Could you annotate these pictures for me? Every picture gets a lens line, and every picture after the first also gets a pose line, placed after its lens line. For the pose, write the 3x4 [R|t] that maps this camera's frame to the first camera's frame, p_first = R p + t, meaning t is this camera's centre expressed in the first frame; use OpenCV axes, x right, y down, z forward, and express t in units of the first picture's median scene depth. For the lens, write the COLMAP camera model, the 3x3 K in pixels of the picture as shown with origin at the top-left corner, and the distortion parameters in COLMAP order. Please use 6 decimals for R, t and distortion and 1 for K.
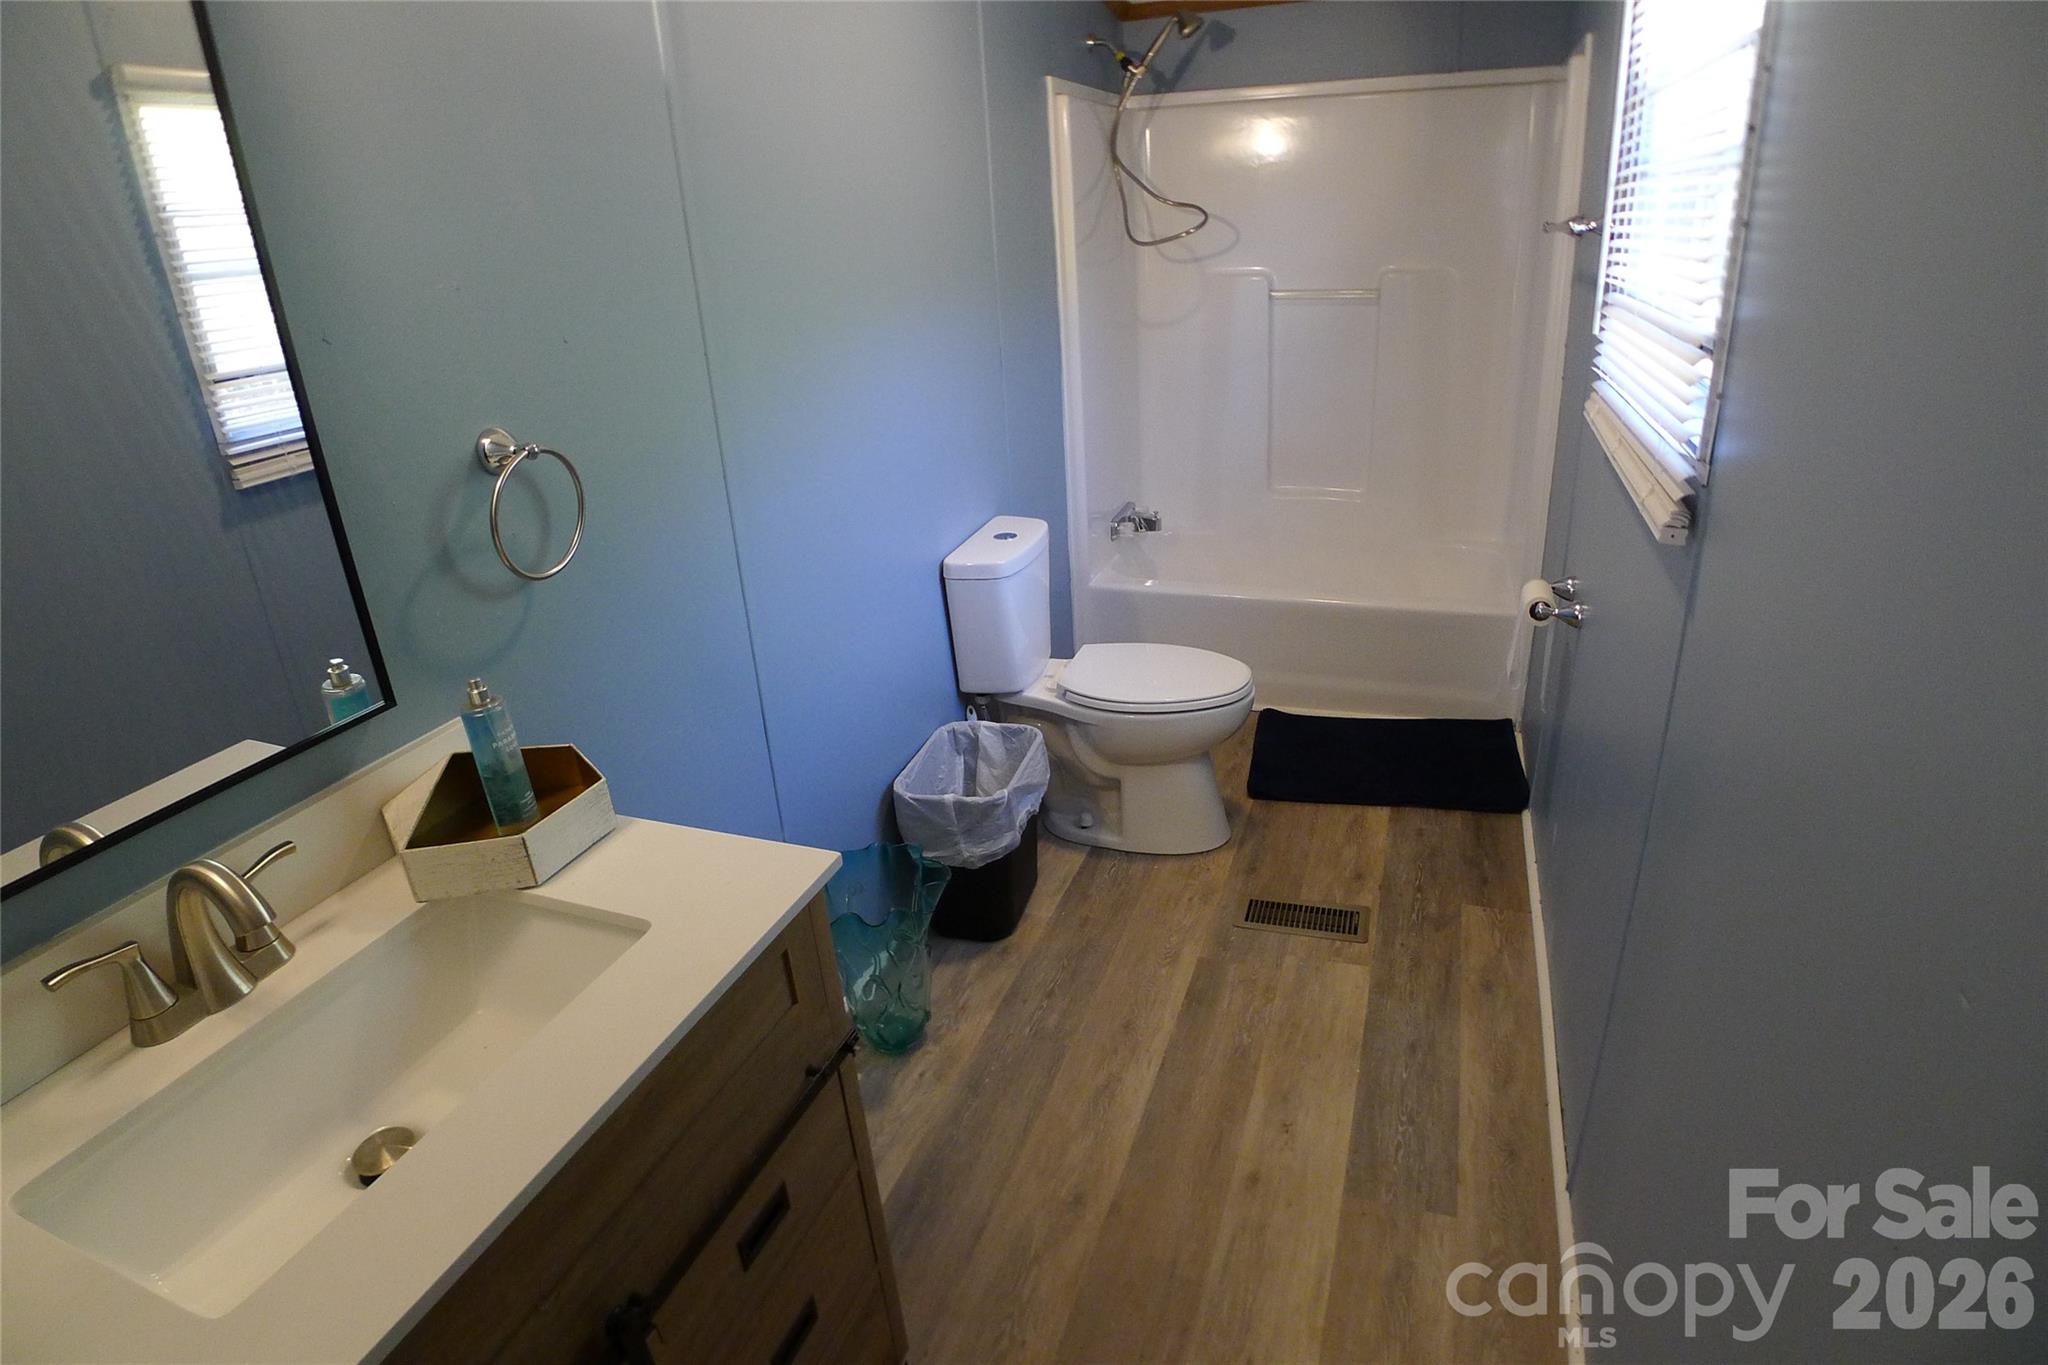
lens RADIAL K [[1071.9, 0, 1024.2], [0, 1071.9, 687.8], [0, 0, 1]] dist [-0.107439, 0.030944]
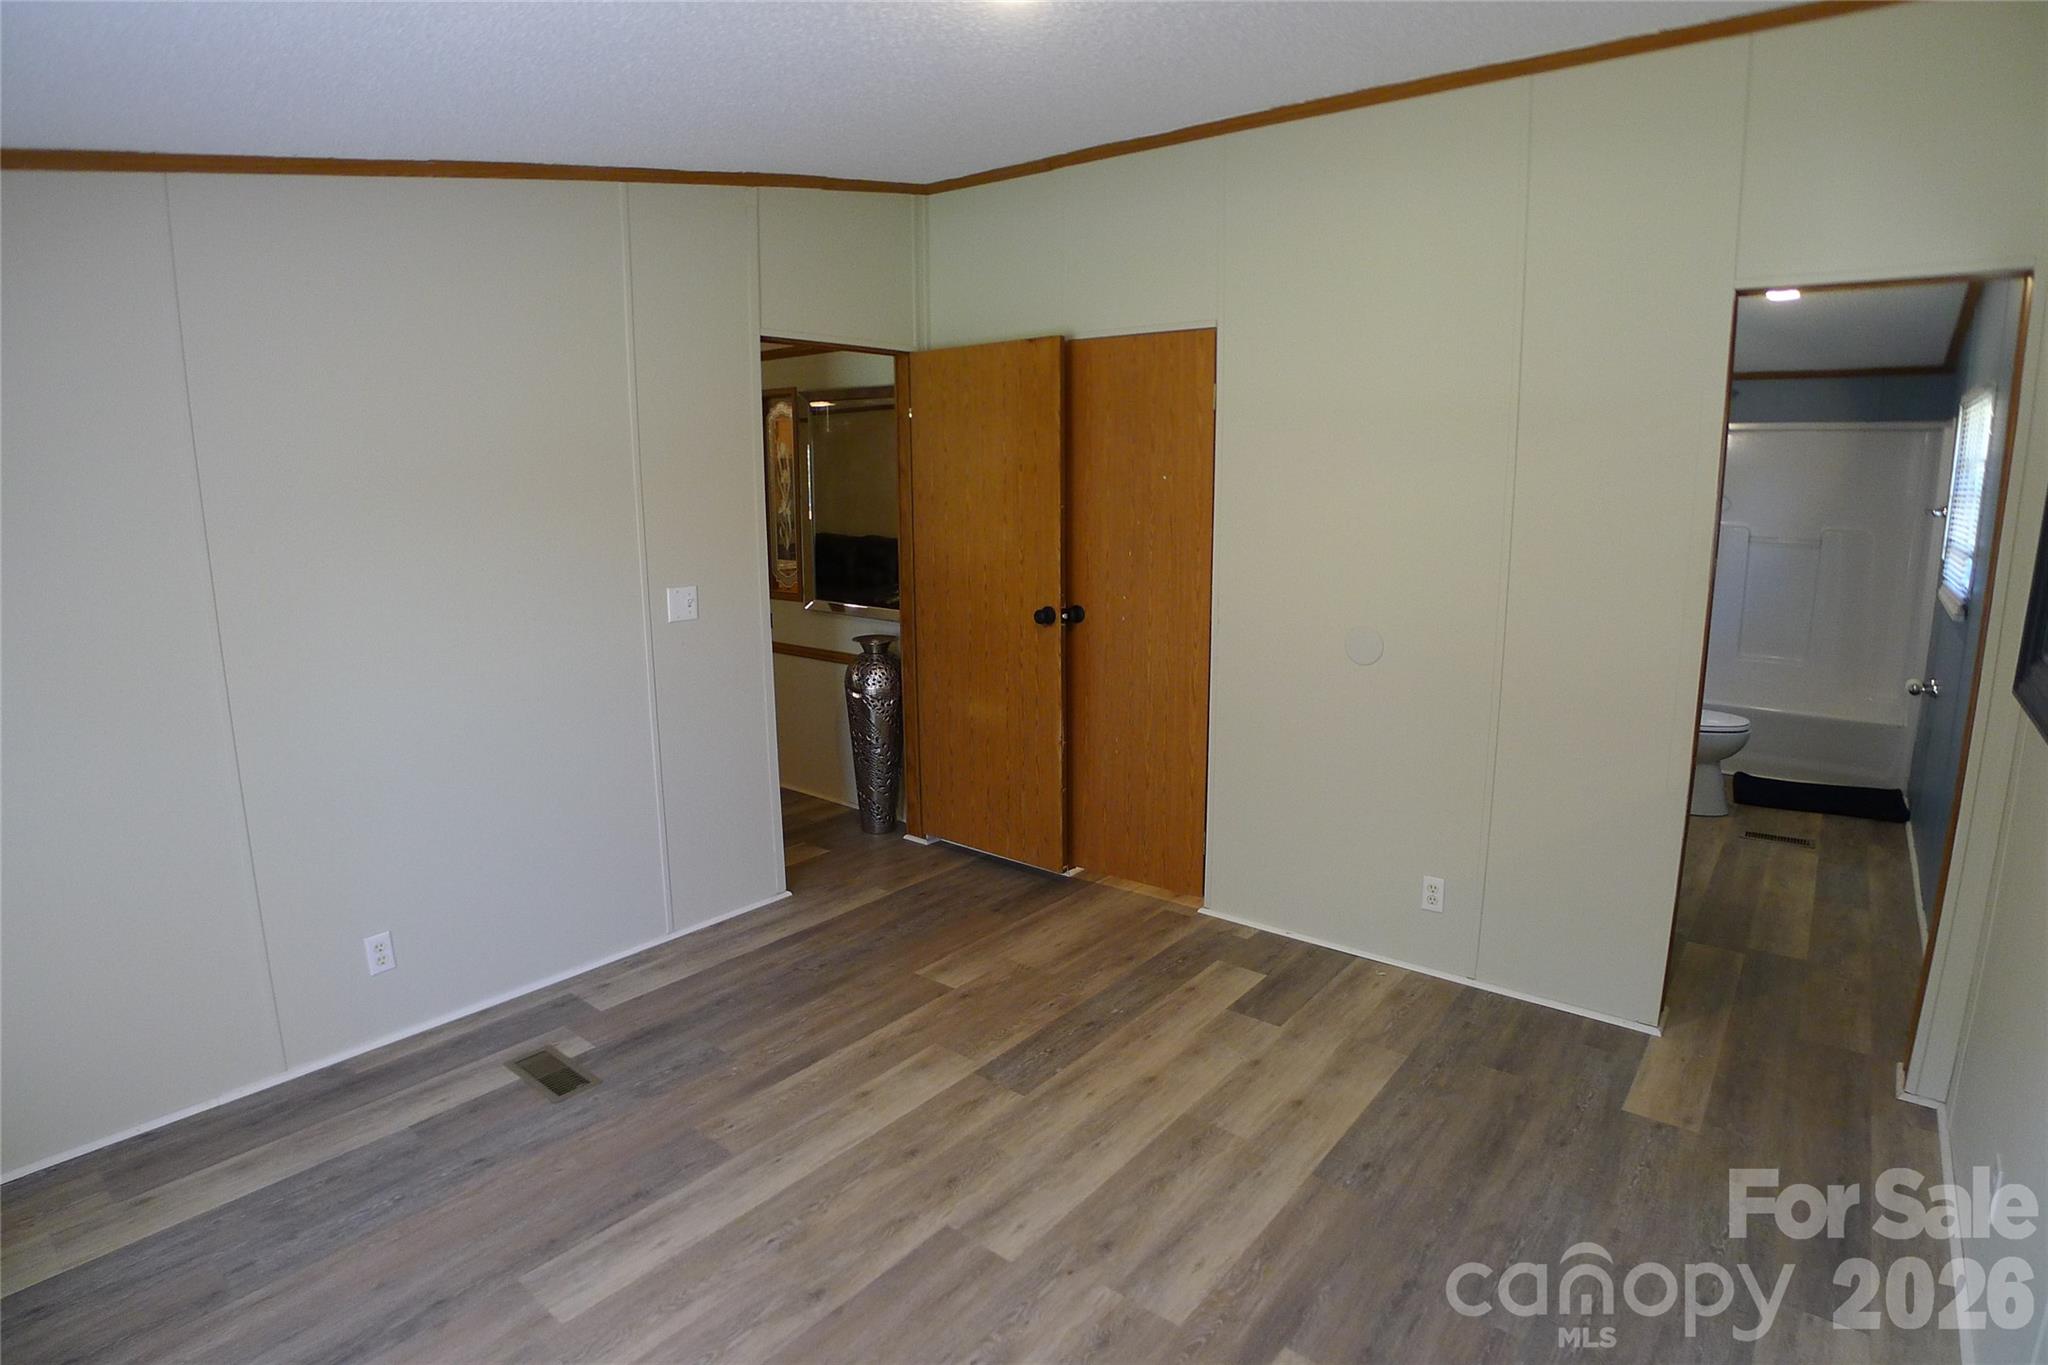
lens RADIAL K [[1071.9, 0, 1031.5], [0, 1071.9, 681.5], [0, 0, 1]] dist [-0.107439, 0.030944]
pose [[0.948012, 0.112533, -0.297672, -0.560245], [-0.171624, 0.968496, -0.180447, 0.553882], [0.267988, 0.222153, 0.937459, -1.297278]]
